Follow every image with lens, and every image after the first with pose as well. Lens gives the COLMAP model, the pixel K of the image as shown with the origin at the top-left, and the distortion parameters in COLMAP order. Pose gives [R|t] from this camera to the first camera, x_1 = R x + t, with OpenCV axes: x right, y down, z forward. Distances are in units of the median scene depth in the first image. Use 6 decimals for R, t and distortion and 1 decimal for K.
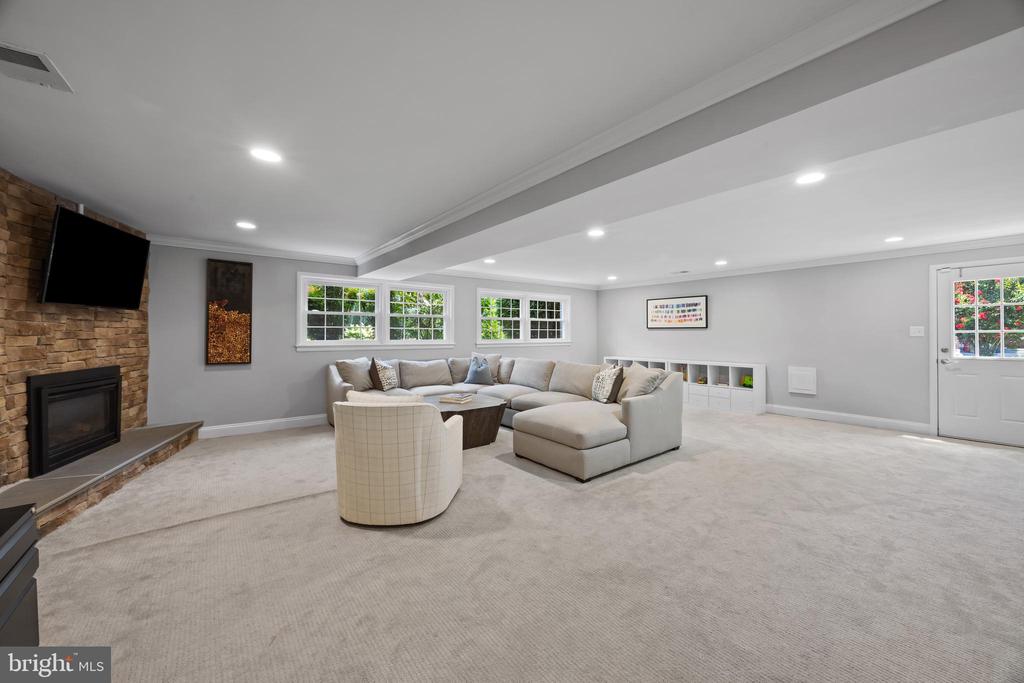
lens RADIAL K [[389.1, 0, 515.2], [0, 389.1, 337.7], [0, 0, 1]] dist [-0.002109, -0.000050]
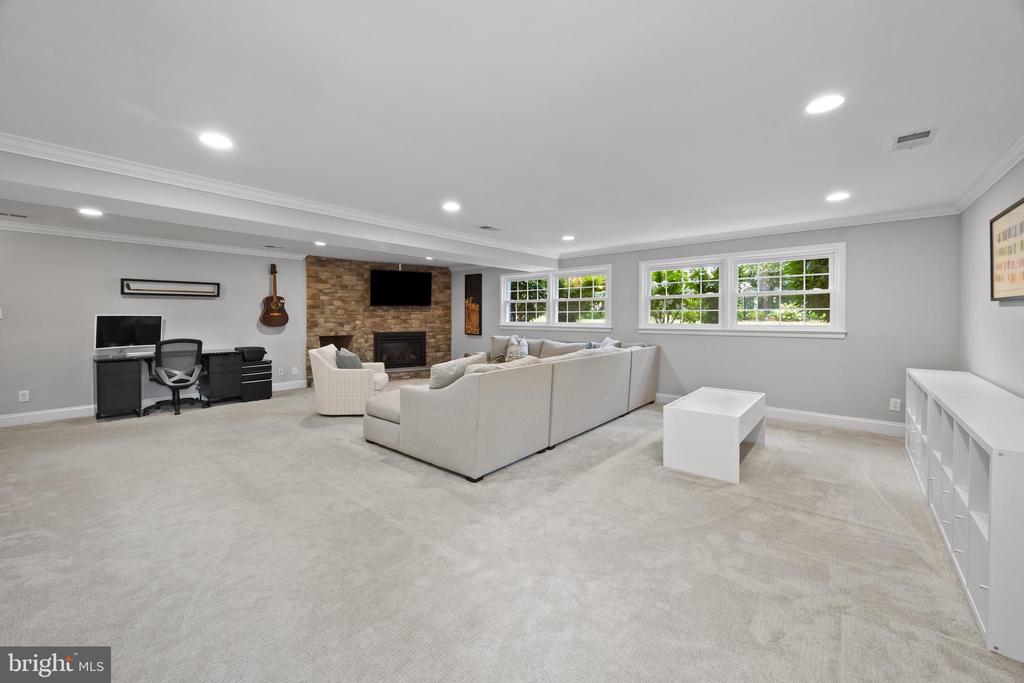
lens RADIAL K [[395.7, 0, 513.9], [0, 395.7, 322.0], [0, 0, 1]] dist [-0.000066, 0.000001]
pose [[0.196521, 0.011935, -0.980427, 1.035526], [-0.008802, 0.999907, 0.010408, -0.007948], [0.980460, 0.006584, 0.196608, 0.859275]]
